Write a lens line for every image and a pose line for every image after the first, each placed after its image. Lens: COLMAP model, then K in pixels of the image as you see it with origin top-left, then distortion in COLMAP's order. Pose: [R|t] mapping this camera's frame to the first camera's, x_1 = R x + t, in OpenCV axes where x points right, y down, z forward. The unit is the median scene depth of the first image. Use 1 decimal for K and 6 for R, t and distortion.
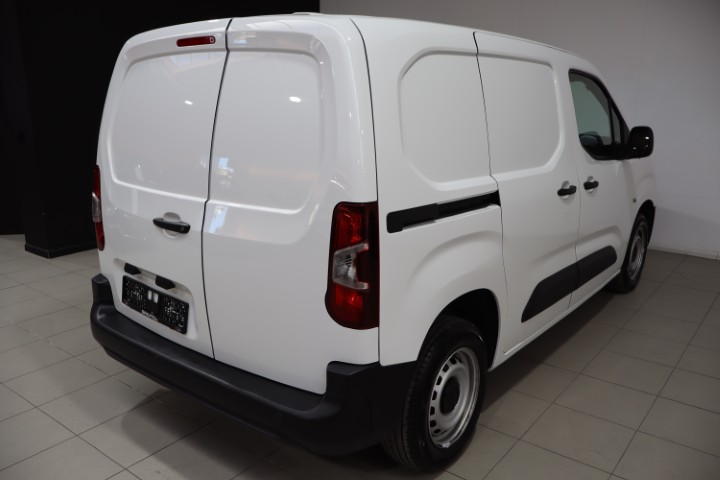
lens RADIAL K [[604.4, 0, 353.8], [0, 604.4, 228.2], [0, 0, 1]] dist [0.000767, 0.008236]
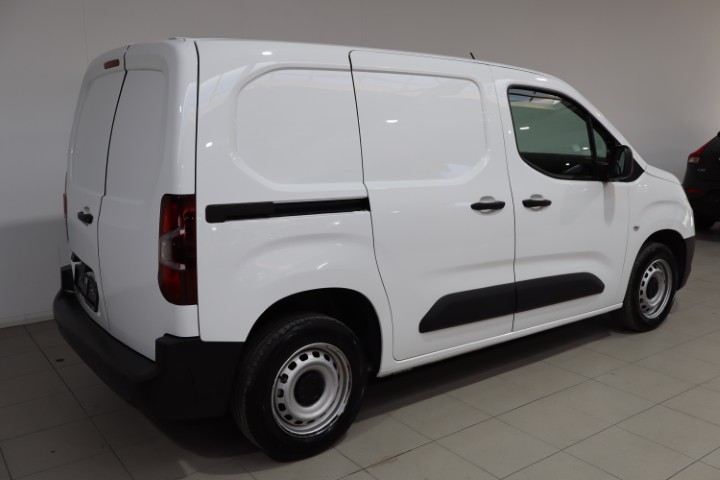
lens RADIAL K [[642.4, 0, 358.2], [0, 642.4, 238.9], [0, 0, 1]] dist [-0.003530, 0.036071]
pose [[0.967726, 0.037060, -0.249265, 0.560798], [-0.050539, 0.997573, -0.047893, 0.072859], [0.246885, 0.058945, 0.967250, -0.092252]]
